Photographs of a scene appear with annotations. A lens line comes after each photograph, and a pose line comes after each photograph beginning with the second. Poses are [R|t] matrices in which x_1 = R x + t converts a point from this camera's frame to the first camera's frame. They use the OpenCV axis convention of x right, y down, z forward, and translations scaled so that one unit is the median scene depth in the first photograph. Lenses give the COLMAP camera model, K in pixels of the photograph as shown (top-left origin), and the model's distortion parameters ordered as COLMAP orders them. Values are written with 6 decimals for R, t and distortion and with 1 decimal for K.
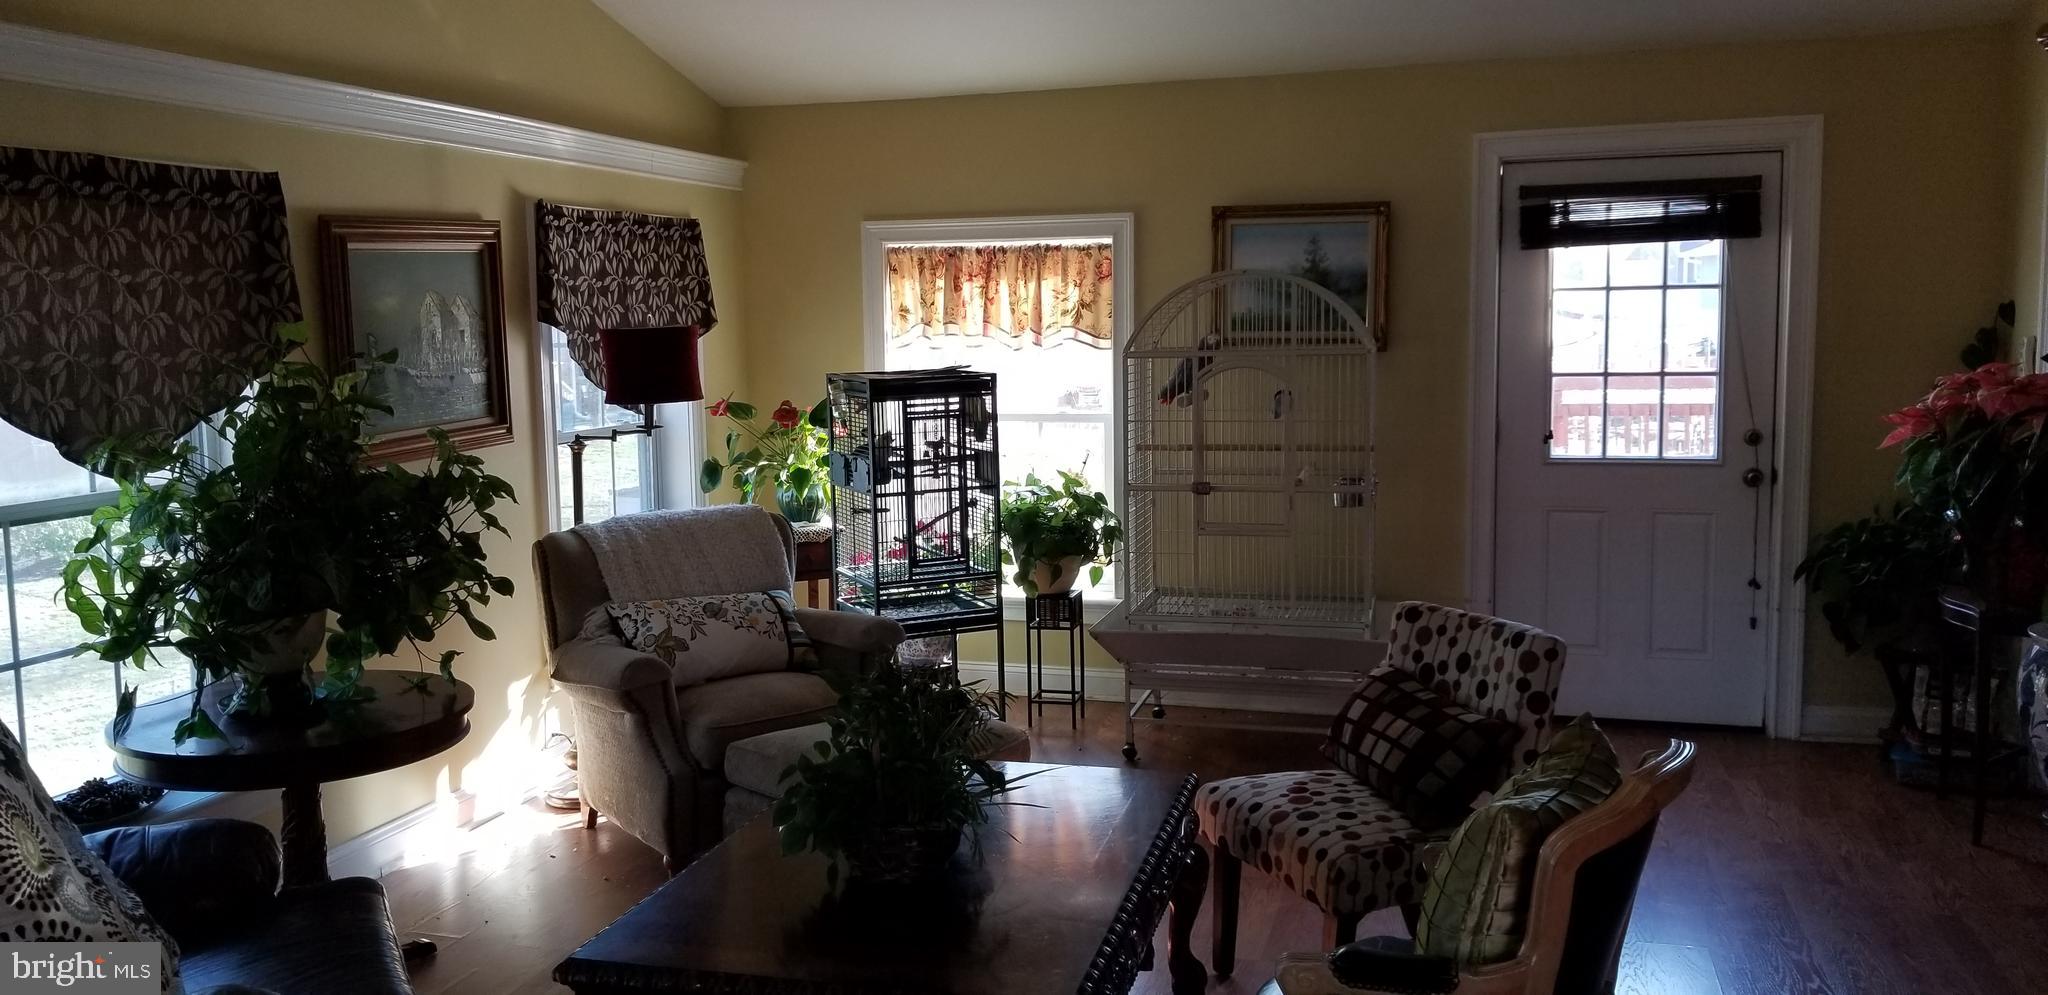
lens RADIAL K [[1590.4, 0, 985.8], [0, 1590.4, 498.0], [0, 0, 1]] dist [0.104554, -0.180526]
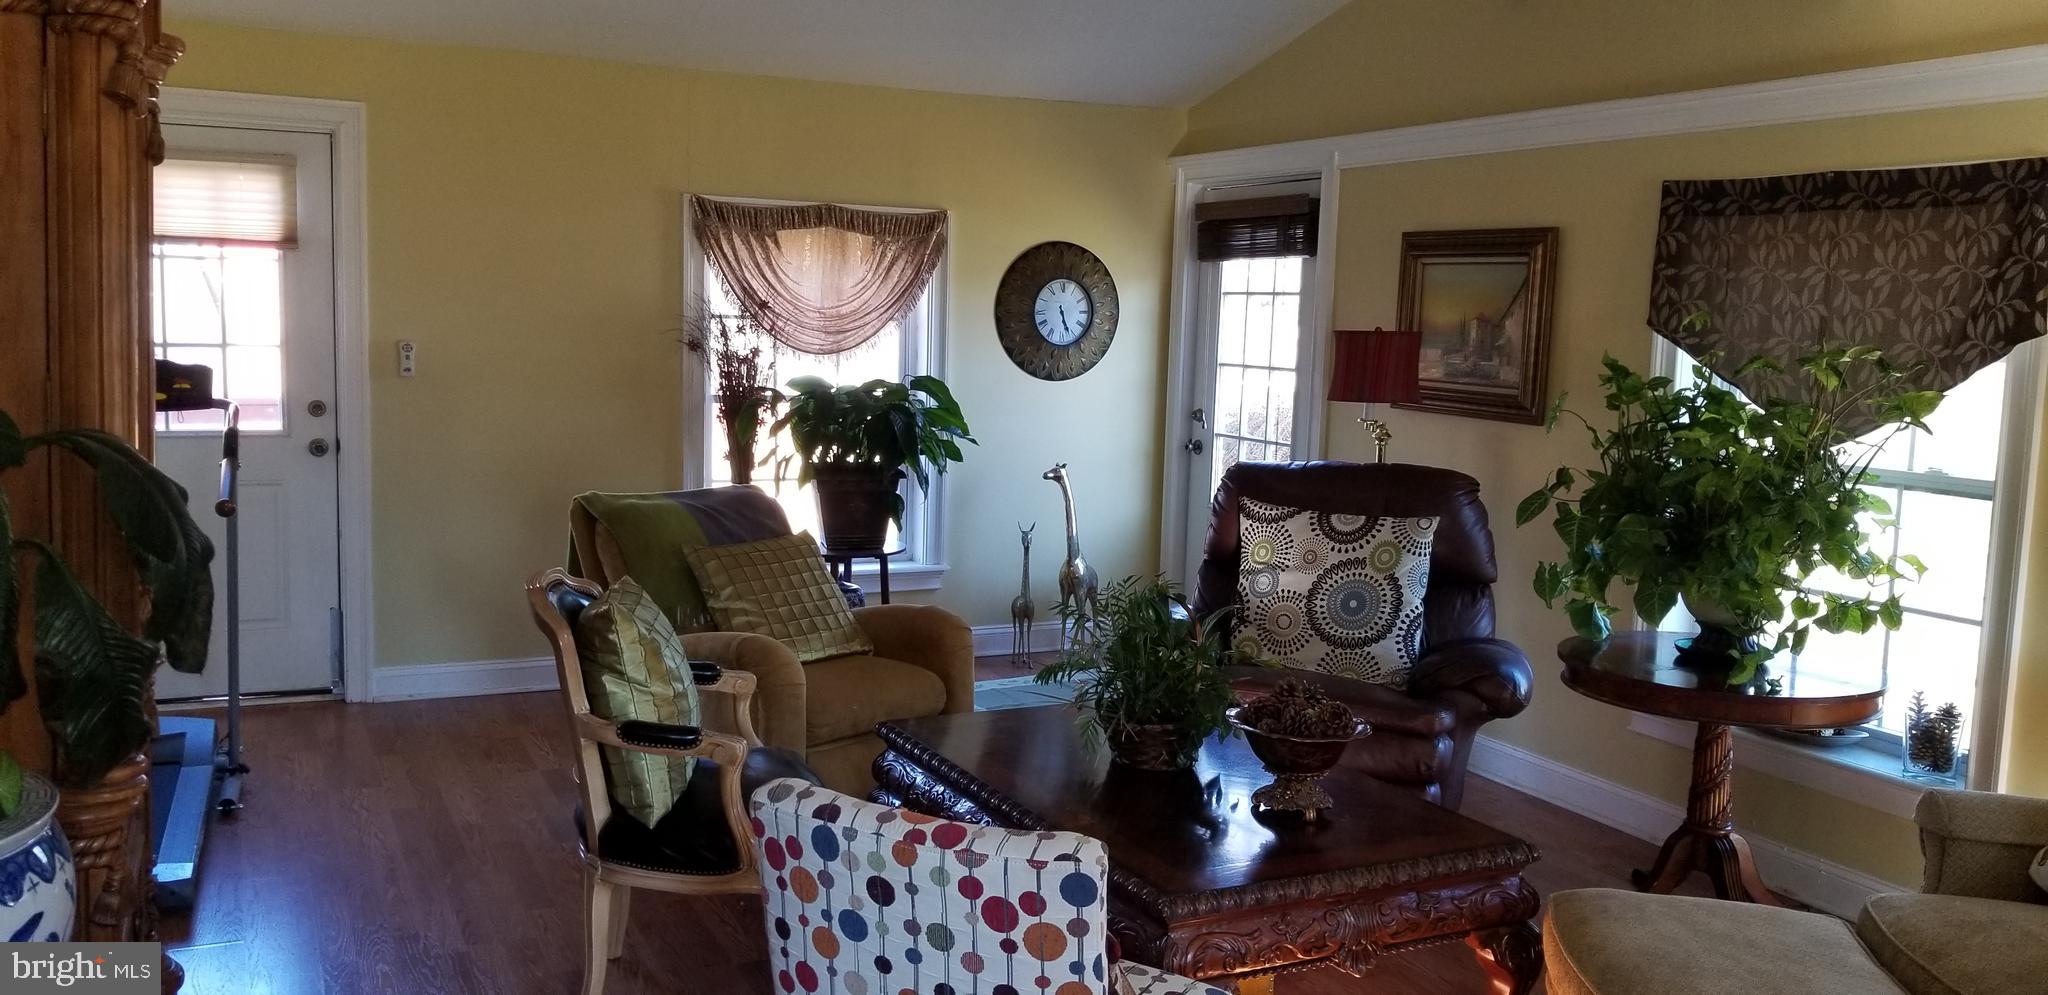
lens RADIAL K [[1590.4, 0, 985.8], [0, 1590.4, 498.0], [0, 0, 1]] dist [0.104554, -0.180526]
pose [[-0.738661, 0.072624, -0.670153, 0.612454], [-0.095744, 0.972796, 0.210953, -0.148467], [0.667243, 0.219986, -0.711613, 1.283722]]
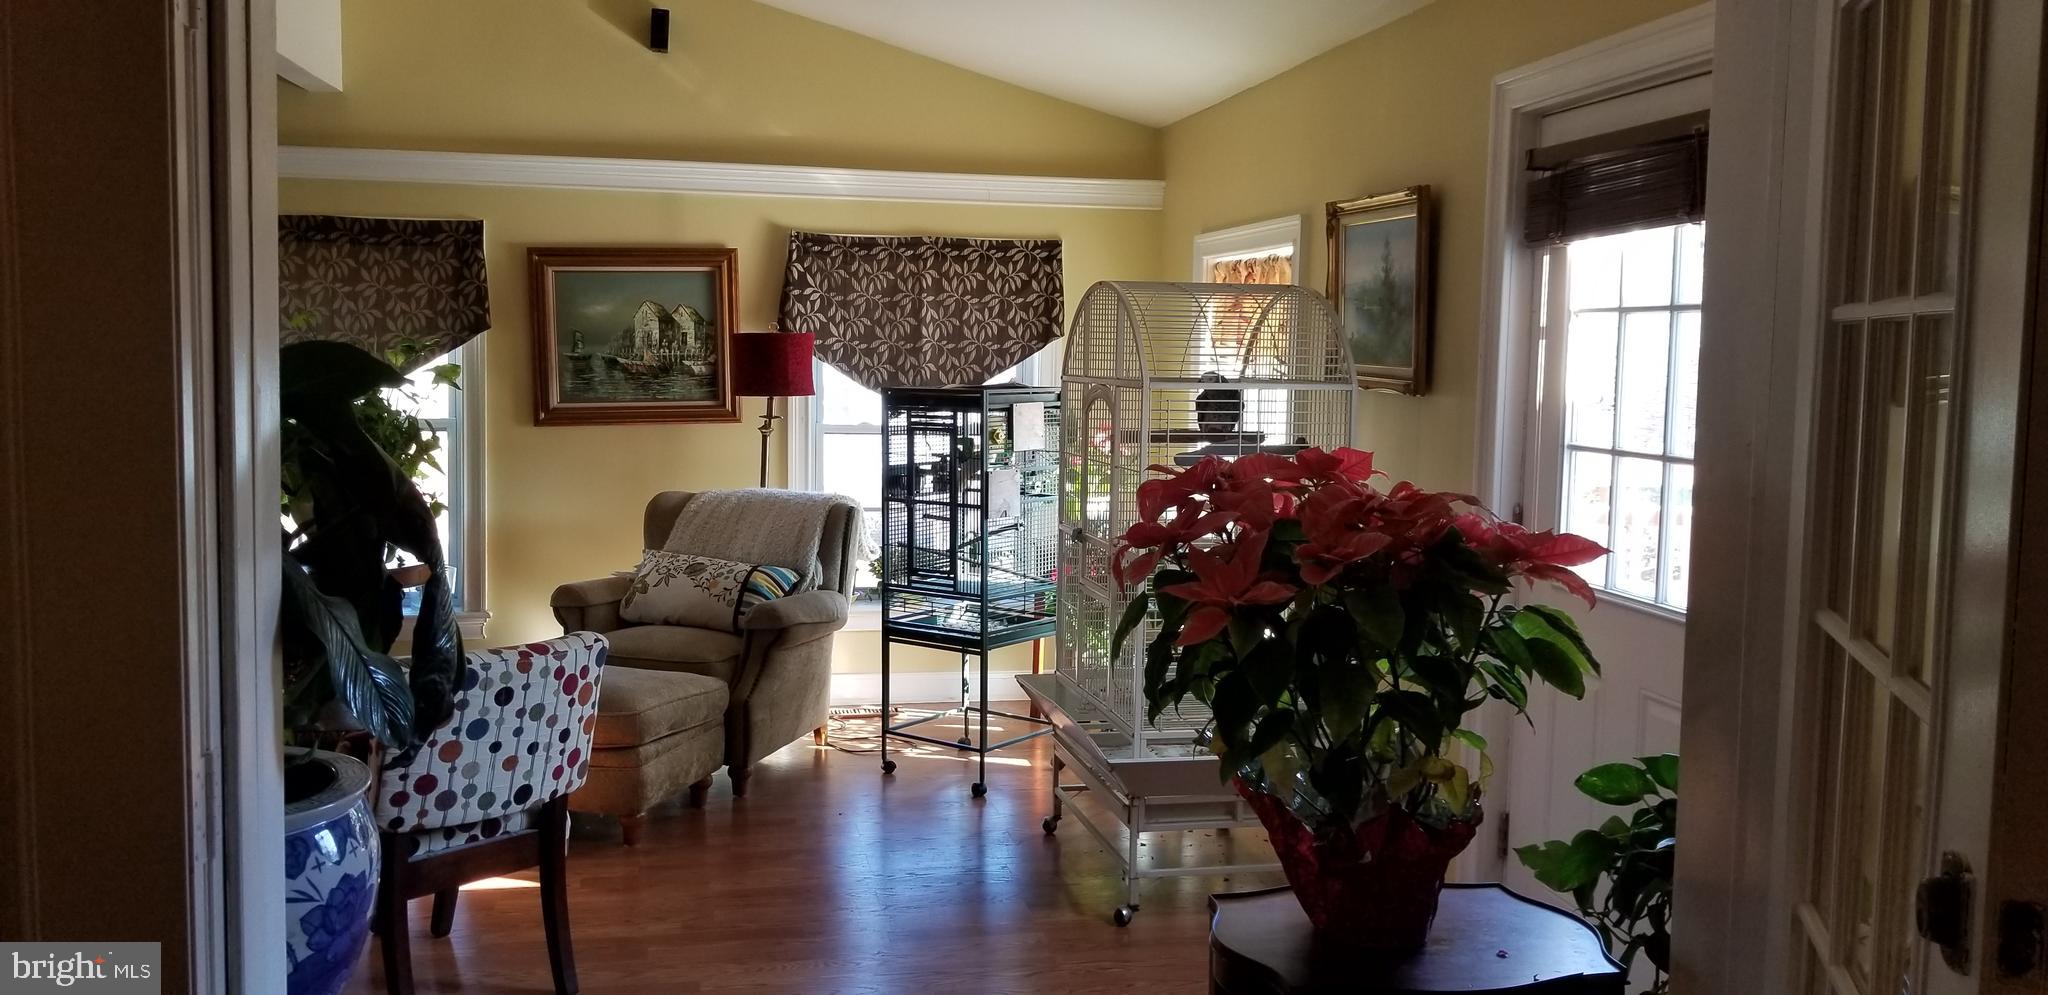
lens RADIAL K [[1586.9, 0, 1024.4], [0, 1586.9, 472.4], [0, 0, 1]] dist [0.098649, -0.175267]
pose [[0.474513, 0.096156, -0.874981, 1.140003], [-0.128074, 0.990980, 0.039447, -0.092357], [0.870881, 0.093345, 0.482548, 0.740259]]
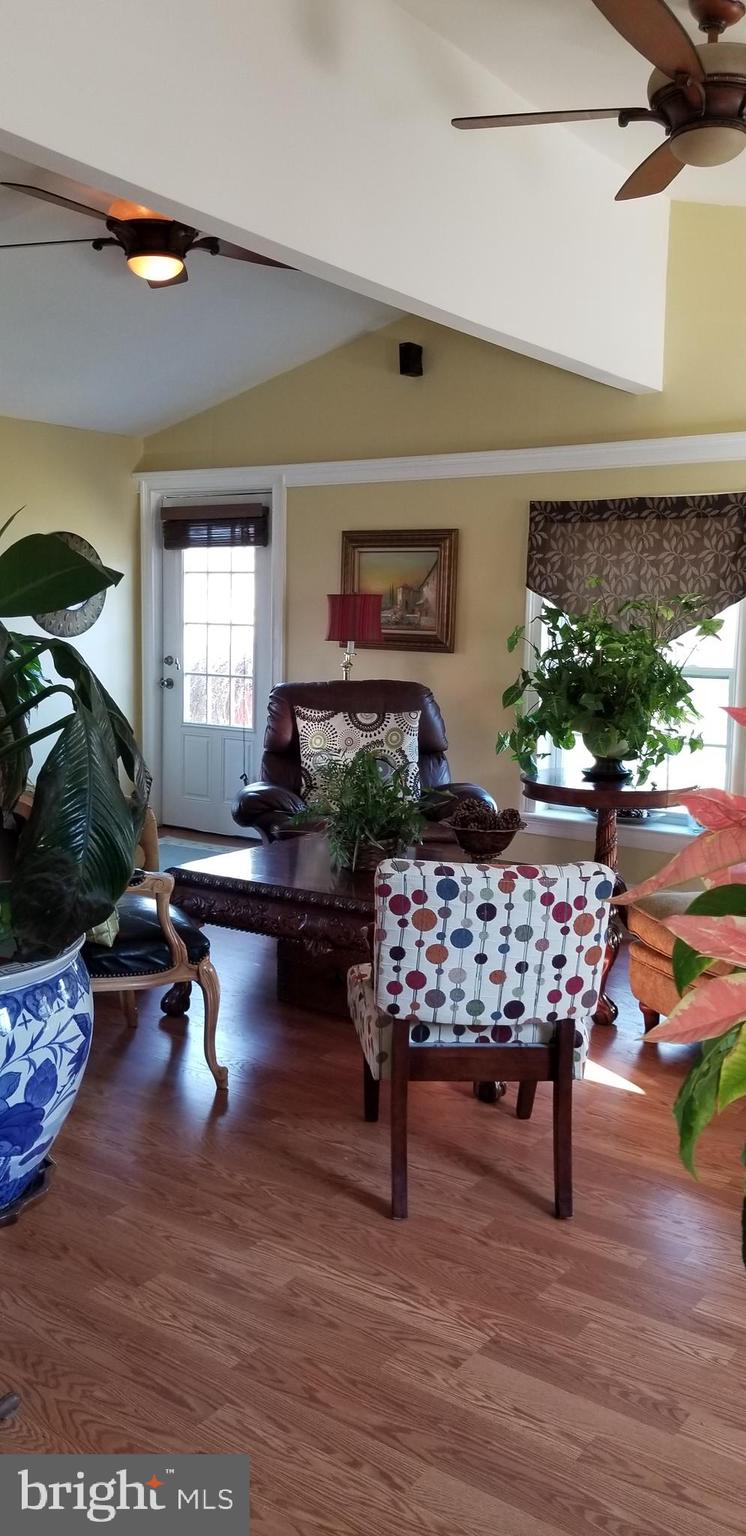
lens RADIAL K [[1192.8, 0, 379.0], [0, 1192.8, 761.3], [0, 0, 1]] dist [0.104554, -0.180526]
pose [[-0.310886, 0.125957, -0.942064, 0.908635], [-0.121486, 0.977783, 0.170824, -0.091589], [0.942651, 0.167554, -0.288678, 1.034178]]
